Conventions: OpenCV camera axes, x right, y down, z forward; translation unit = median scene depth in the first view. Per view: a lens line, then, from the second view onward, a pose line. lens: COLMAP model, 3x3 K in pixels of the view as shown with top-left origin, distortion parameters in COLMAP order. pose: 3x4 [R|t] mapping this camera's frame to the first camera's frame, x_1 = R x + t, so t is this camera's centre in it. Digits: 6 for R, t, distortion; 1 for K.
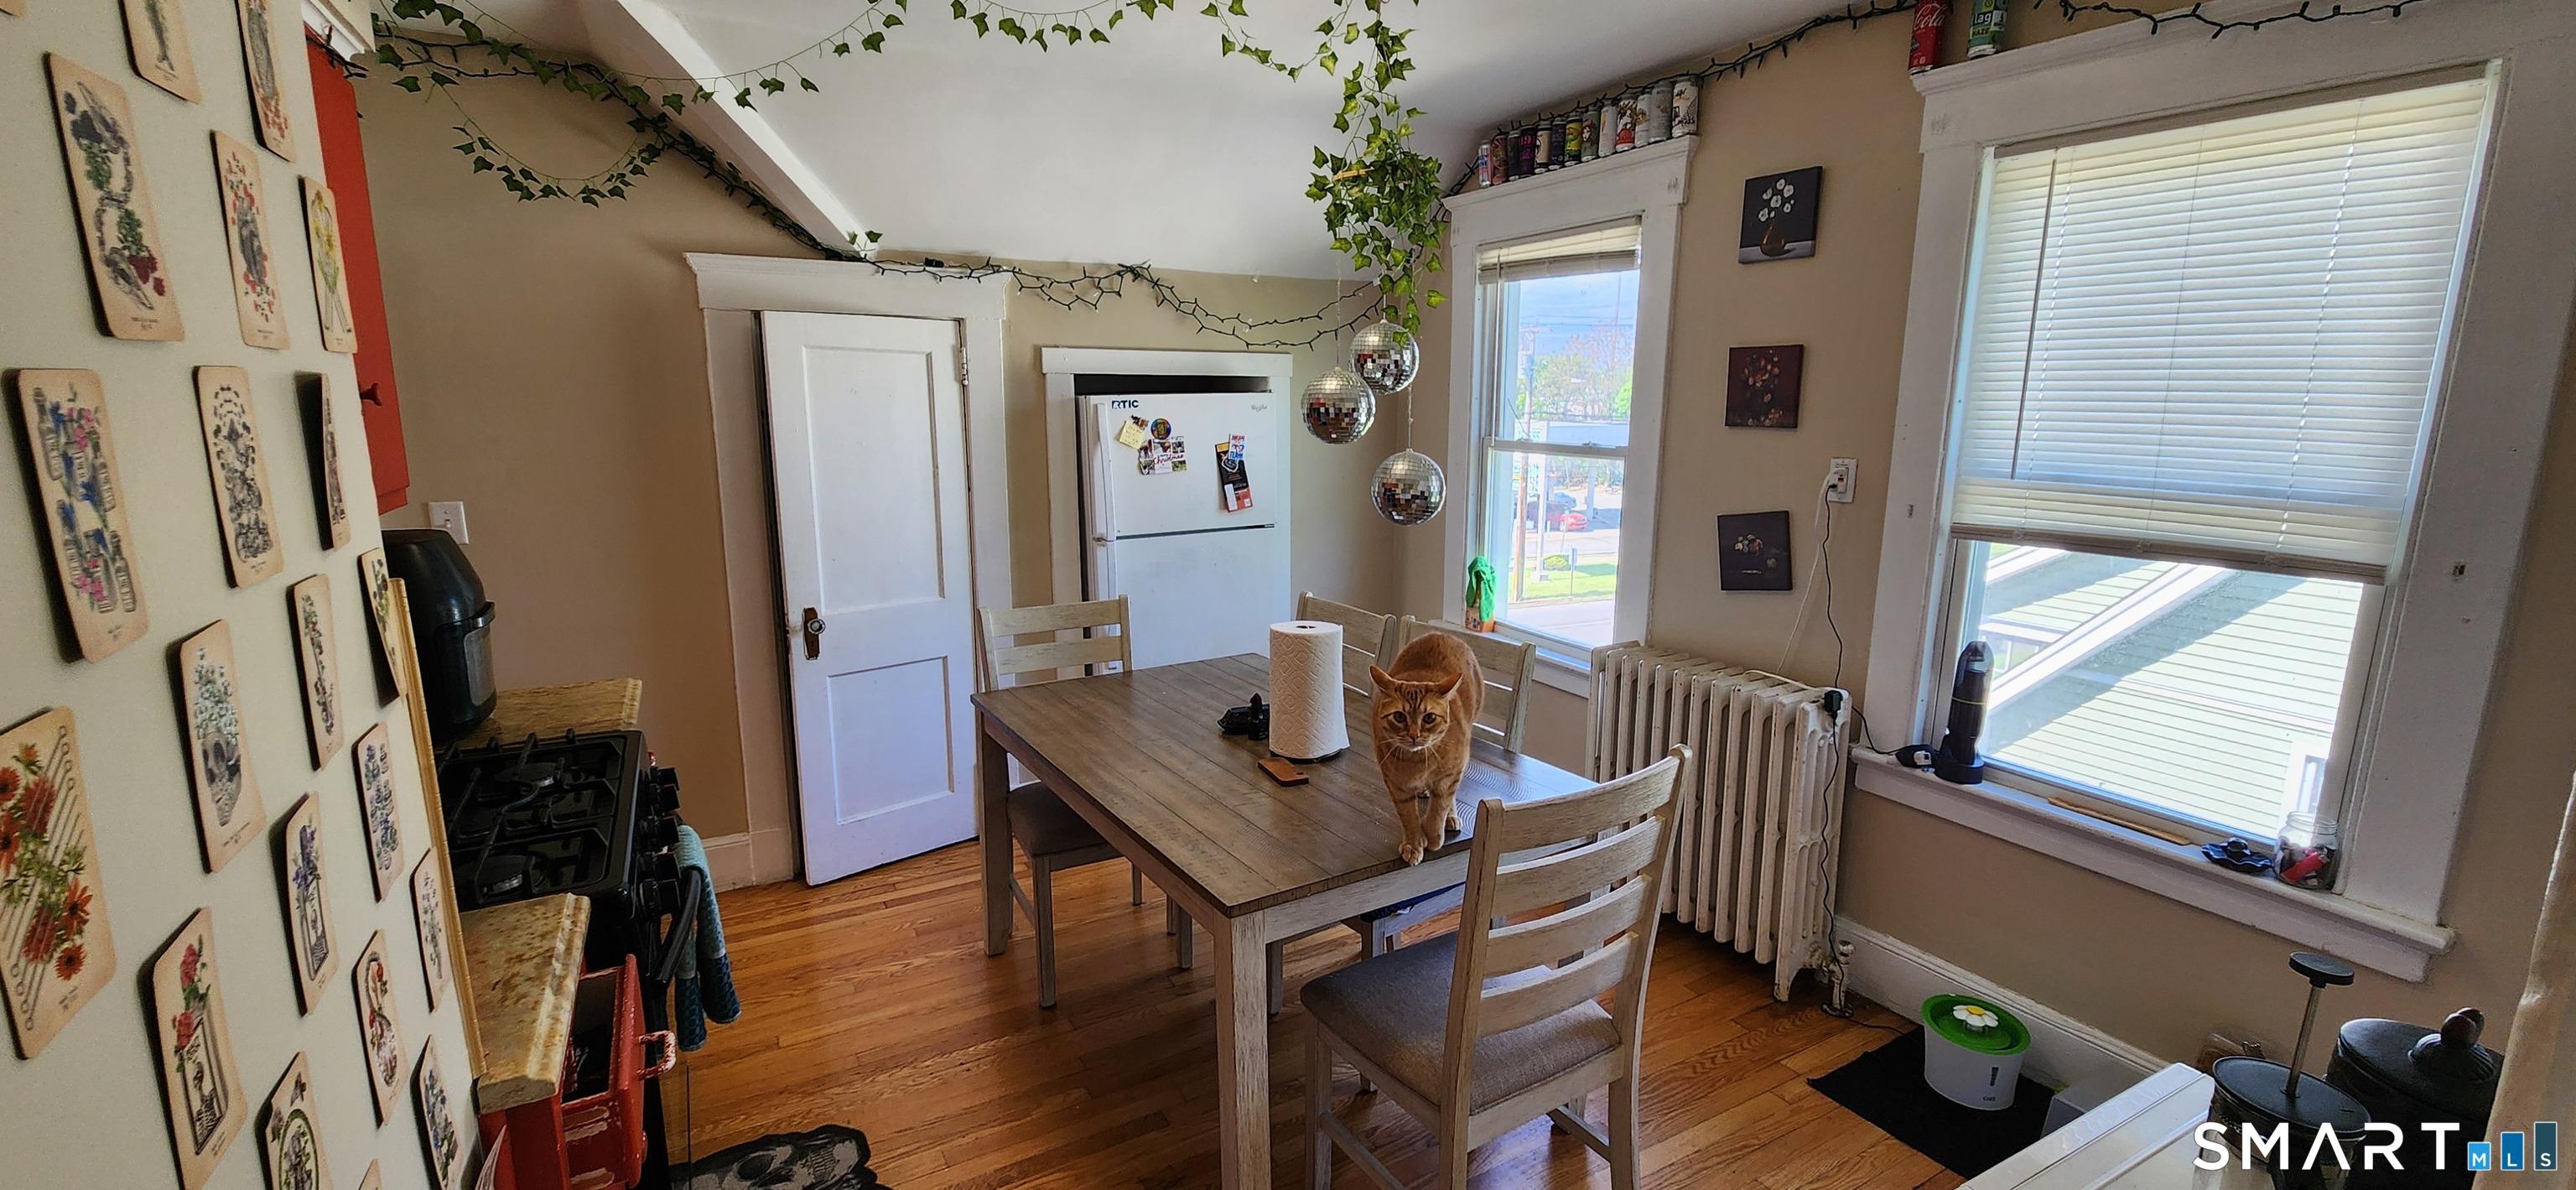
lens RADIAL K [[1064.9, 0, 1284.6], [0, 1064.9, 598.1], [0, 0, 1]] dist [0.002550, 0.000131]
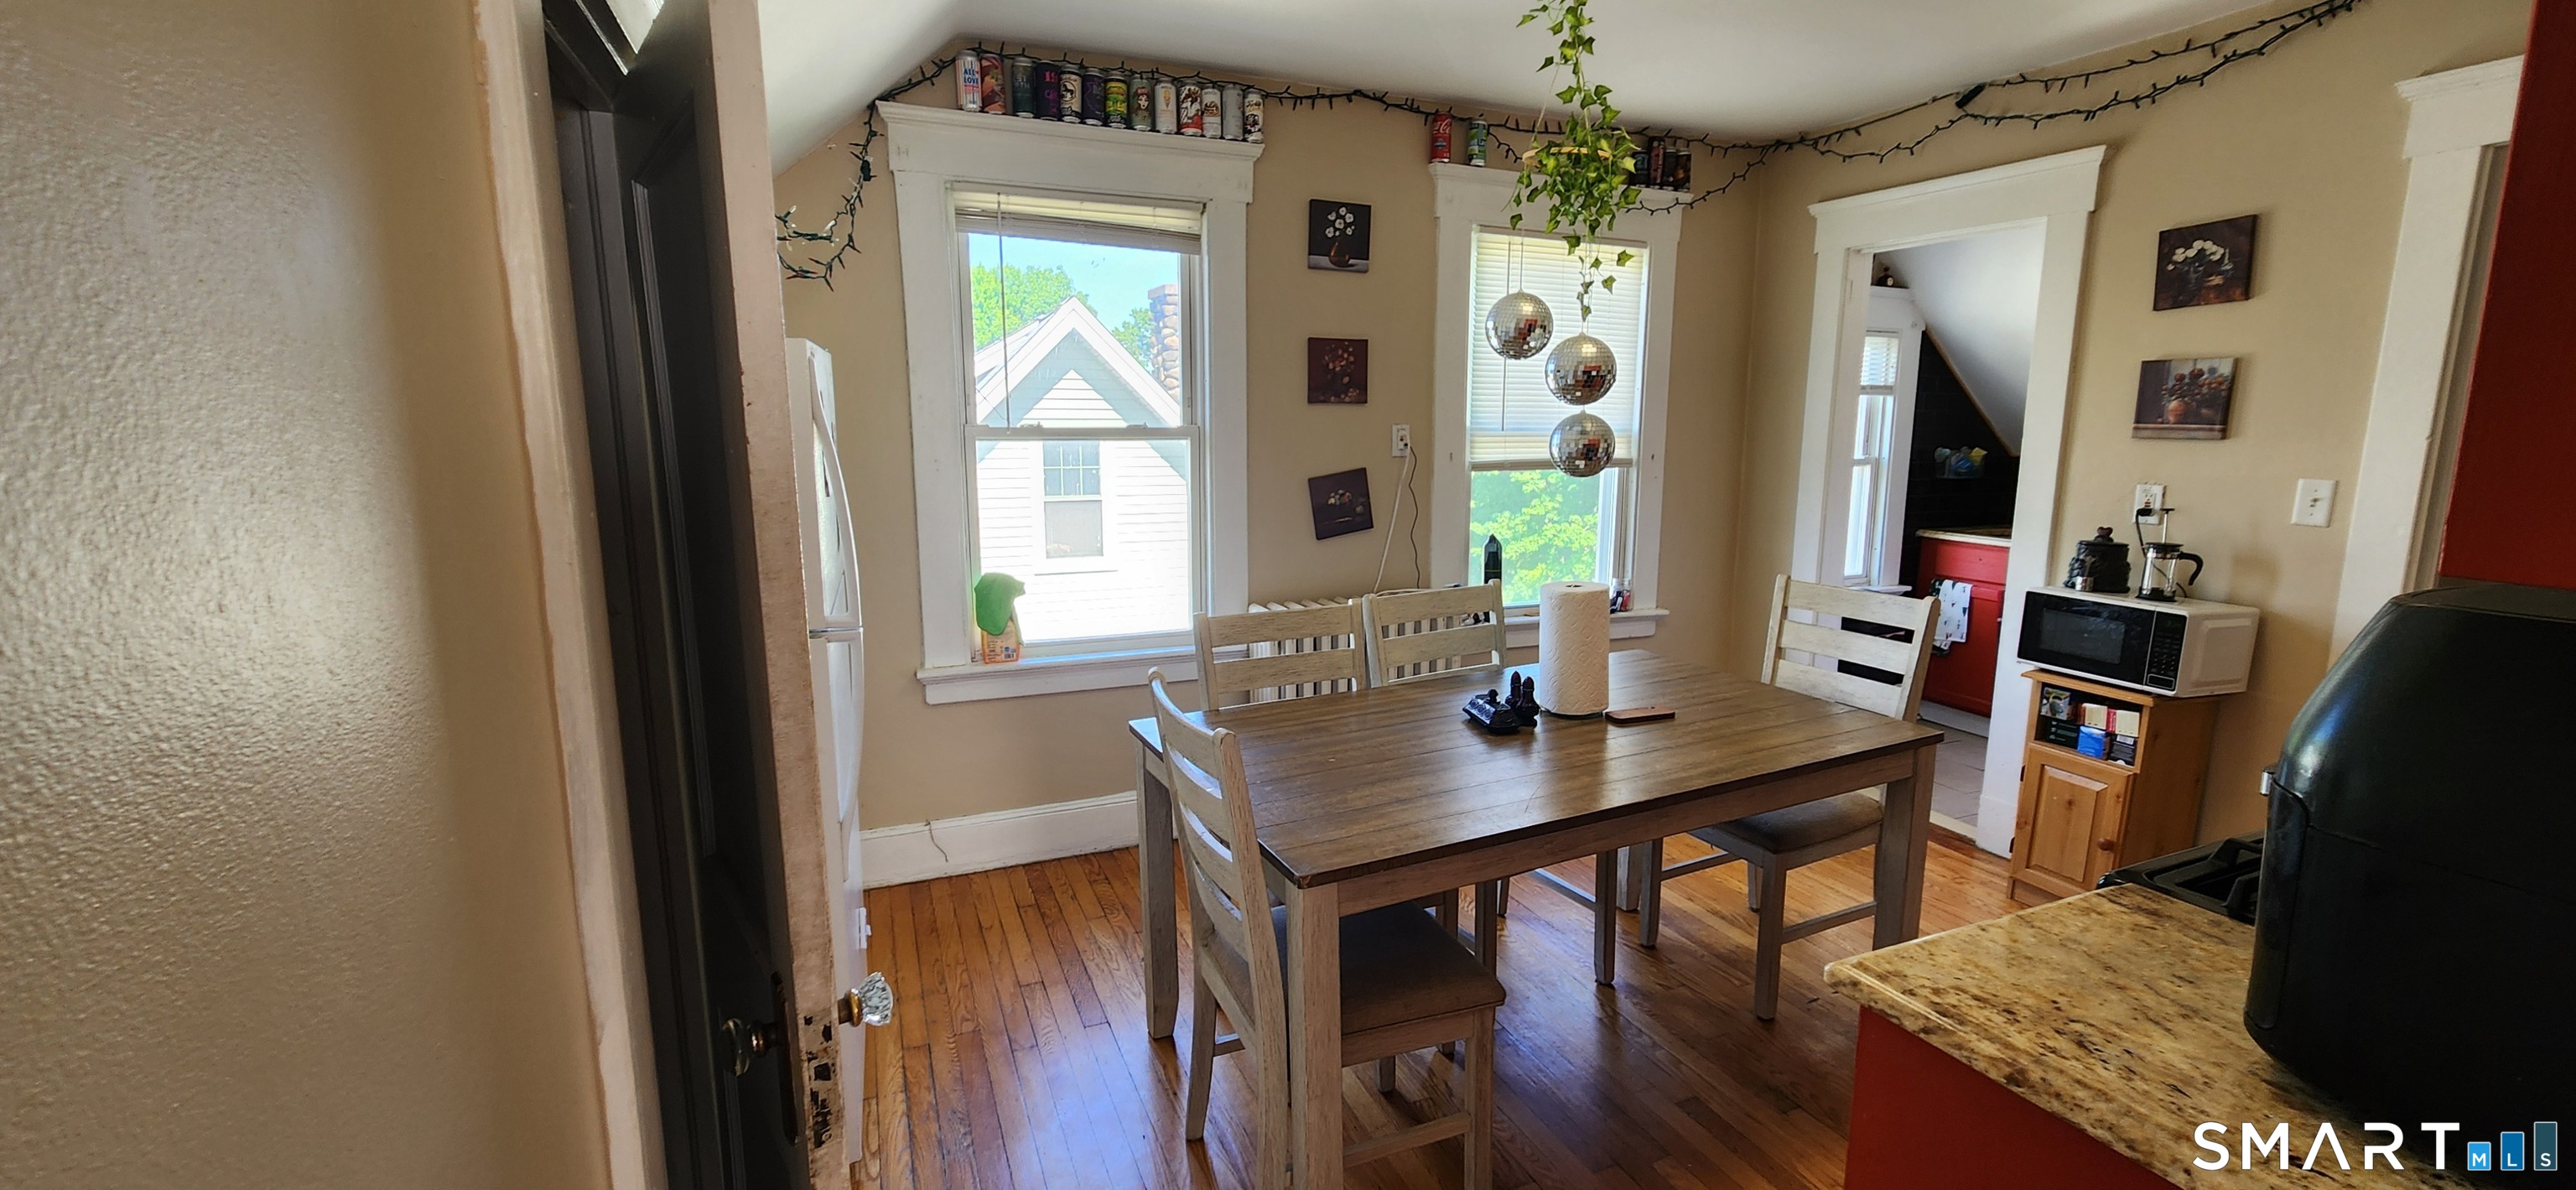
lens RADIAL K [[1064.9, 0, 1293.5], [0, 1064.9, 593.8], [0, 0, 1]] dist [0.002550, 0.000131]
pose [[0.109038, -0.163428, 0.980511, -0.788667], [0.180909, 0.973182, 0.142089, -0.125718], [-0.977437, 0.161891, 0.135679, 0.884546]]
